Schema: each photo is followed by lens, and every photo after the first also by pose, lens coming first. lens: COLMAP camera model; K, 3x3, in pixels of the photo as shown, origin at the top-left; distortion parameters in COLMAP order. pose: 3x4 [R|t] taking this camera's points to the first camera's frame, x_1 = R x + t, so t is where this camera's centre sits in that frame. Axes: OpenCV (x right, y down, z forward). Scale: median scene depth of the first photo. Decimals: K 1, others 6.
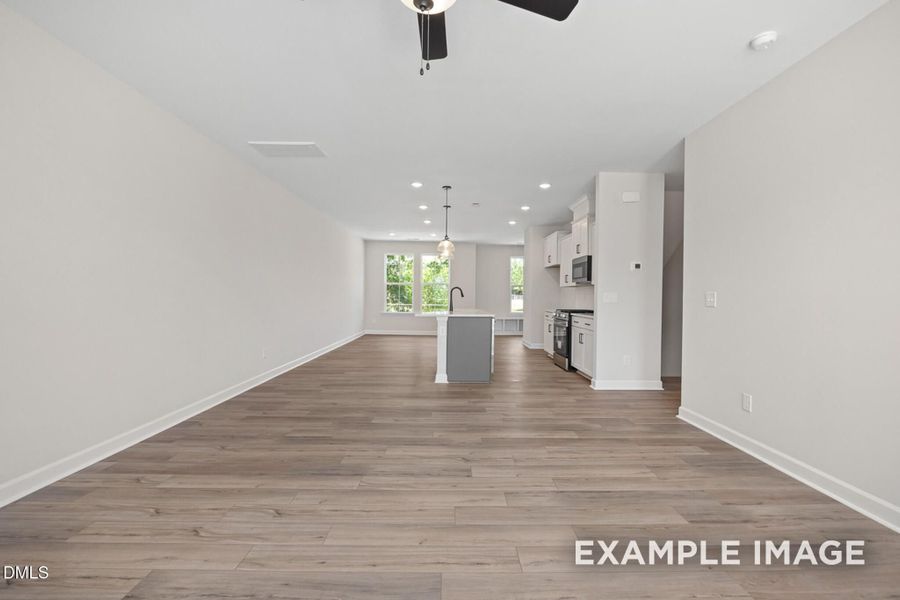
lens RADIAL K [[403.6, 0, 455.8], [0, 403.6, 291.7], [0, 0, 1]] dist [-0.013213, 0.000370]
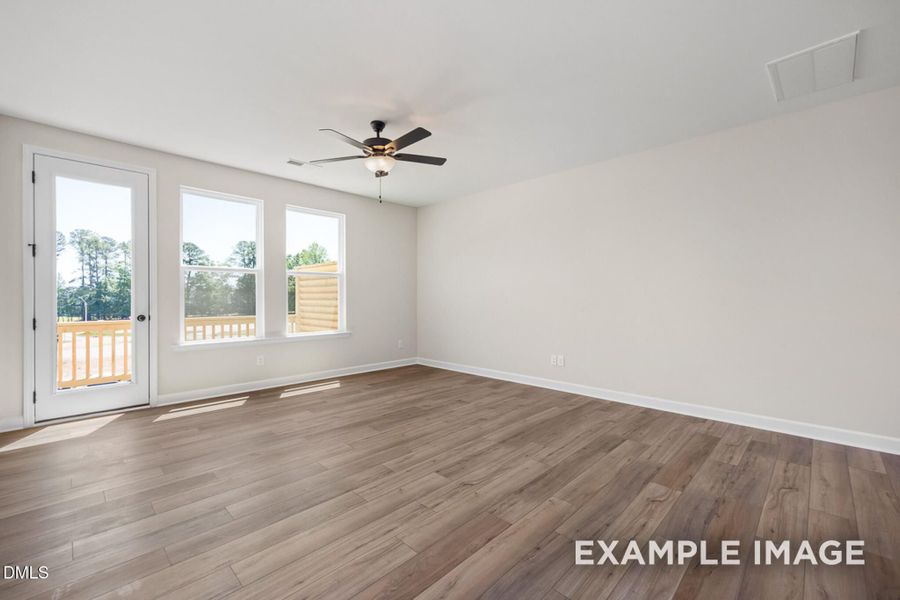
lens RADIAL K [[371.3, 0, 450.0], [0, 371.3, 300.0], [0, 0, 1]] dist [-0.008718, 0.000114]
pose [[-0.715555, -0.004948, -0.698539, 0.534452], [0.000281, 0.999973, -0.007371, 0.019249], [0.698557, -0.005470, -0.715534, 1.347601]]
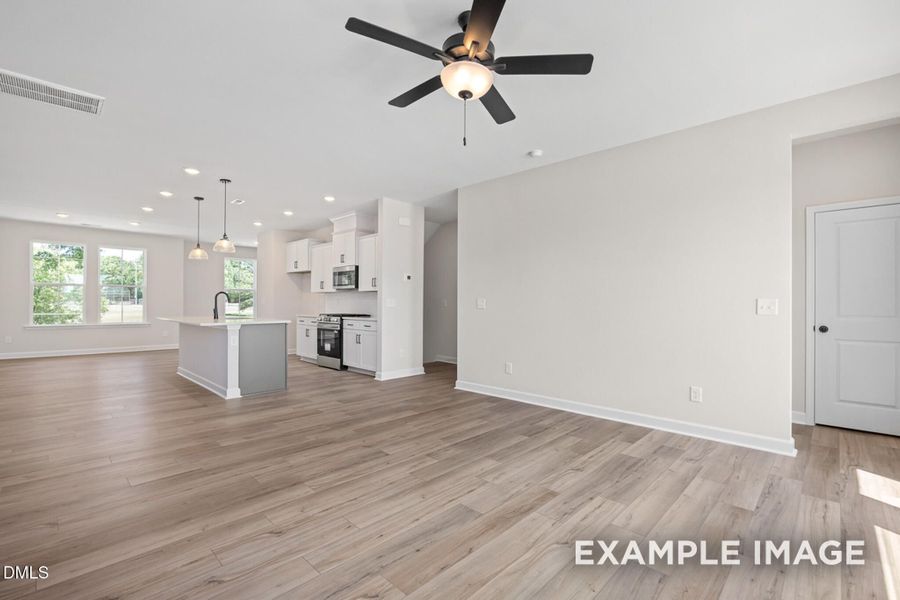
lens RADIAL K [[403.6, 0, 455.8], [0, 403.6, 291.7], [0, 0, 1]] dist [-0.013213, 0.000370]
pose [[0.701657, 0.012535, 0.712405, -0.534492], [-0.004938, 0.999907, -0.012730, -0.006052], [-0.712498, 0.005414, 0.701653, 0.017748]]
